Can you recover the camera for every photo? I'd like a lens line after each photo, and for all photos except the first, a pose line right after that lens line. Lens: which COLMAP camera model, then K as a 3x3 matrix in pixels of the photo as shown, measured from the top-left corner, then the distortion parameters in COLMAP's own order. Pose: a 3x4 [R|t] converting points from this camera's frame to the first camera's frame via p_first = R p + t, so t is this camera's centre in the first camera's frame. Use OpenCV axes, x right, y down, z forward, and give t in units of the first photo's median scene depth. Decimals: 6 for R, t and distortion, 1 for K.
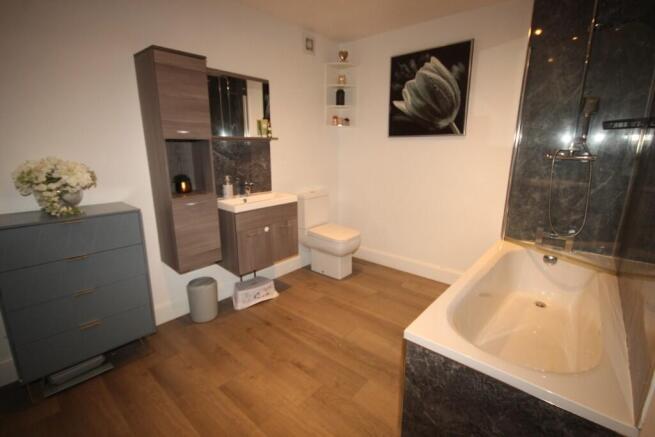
lens RADIAL K [[303.6, 0, 330.4], [0, 303.6, 218.7], [0, 0, 1]] dist [-0.001949, -0.000059]
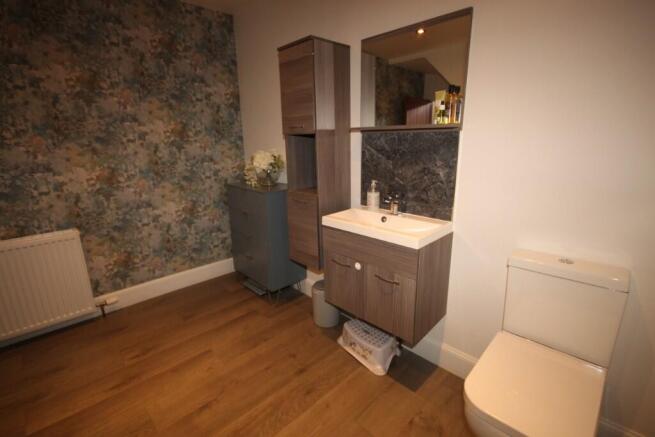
lens RADIAL K [[303.6, 0, 330.4], [0, 303.6, 218.7], [0, 0, 1]] dist [-0.001949, -0.000059]
pose [[-0.081504, 0.254930, -0.963518, 0.376188], [-0.216267, 0.939178, 0.266784, -0.209409], [0.972926, 0.230121, -0.021414, 0.856036]]
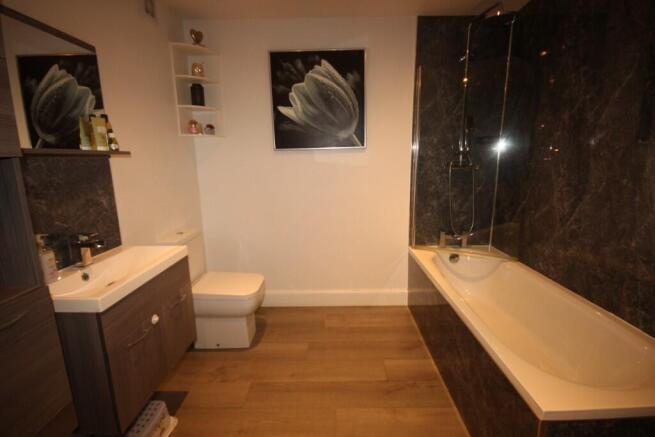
lens RADIAL K [[303.6, 0, 330.4], [0, 303.6, 218.7], [0, 0, 1]] dist [-0.001949, -0.000059]
pose [[0.763965, -0.142269, 0.629379, -0.263110], [0.168808, 0.985487, 0.017861, -0.090472], [-0.622786, 0.092599, 0.776893, 0.341422]]
